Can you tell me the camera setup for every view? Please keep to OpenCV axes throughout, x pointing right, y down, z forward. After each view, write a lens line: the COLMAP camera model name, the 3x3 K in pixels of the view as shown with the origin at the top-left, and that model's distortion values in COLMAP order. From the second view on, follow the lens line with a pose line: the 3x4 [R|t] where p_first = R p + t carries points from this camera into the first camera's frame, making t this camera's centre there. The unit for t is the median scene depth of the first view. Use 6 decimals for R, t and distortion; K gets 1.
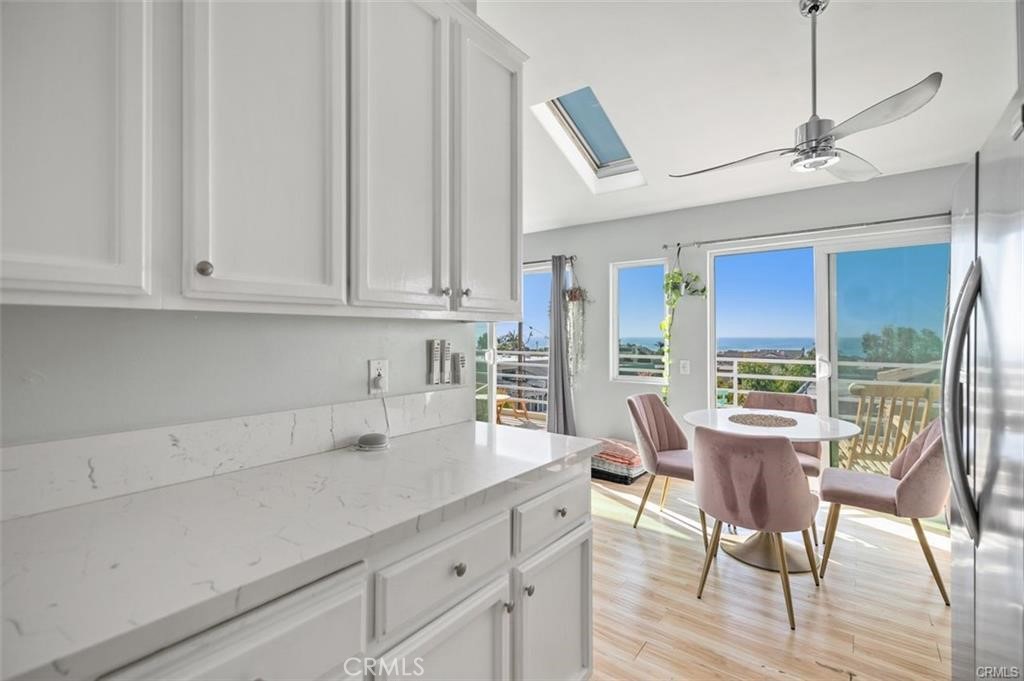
lens RADIAL K [[454.9, 0, 488.0], [0, 454.9, 333.8], [0, 0, 1]] dist [0.002275, -0.000258]
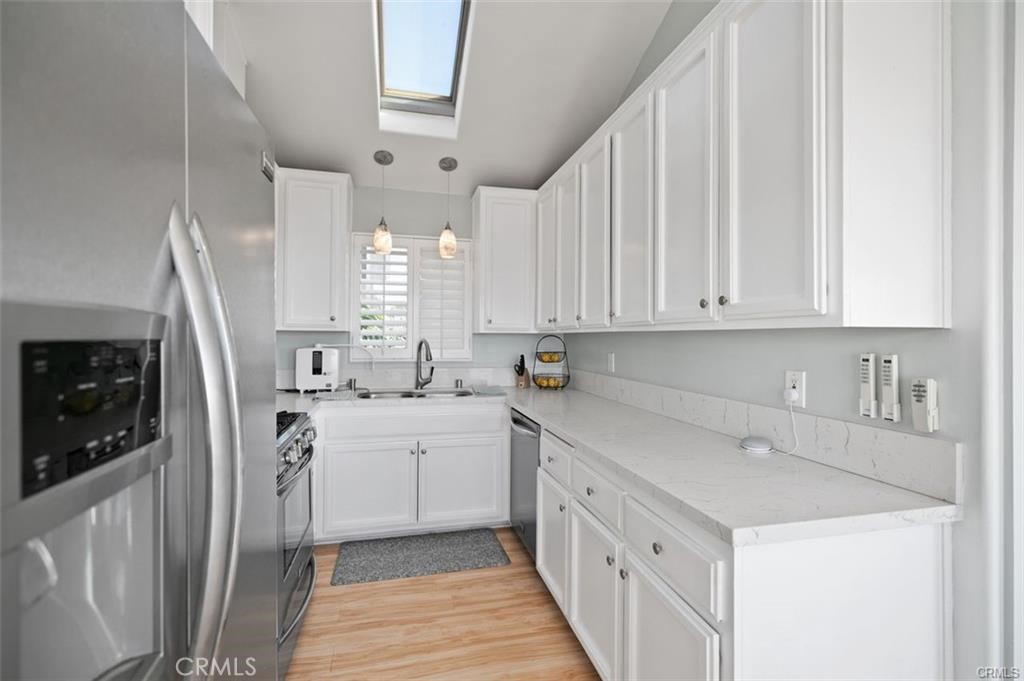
lens RADIAL K [[454.9, 0, 511.2], [0, 454.9, 336.4], [0, 0, 1]] dist [0.002275, -0.000258]
pose [[-0.606249, -0.003246, -0.795268, 1.193460], [0.000148, 0.999991, -0.004195, -0.013393], [0.795275, -0.002661, -0.606243, 1.521390]]
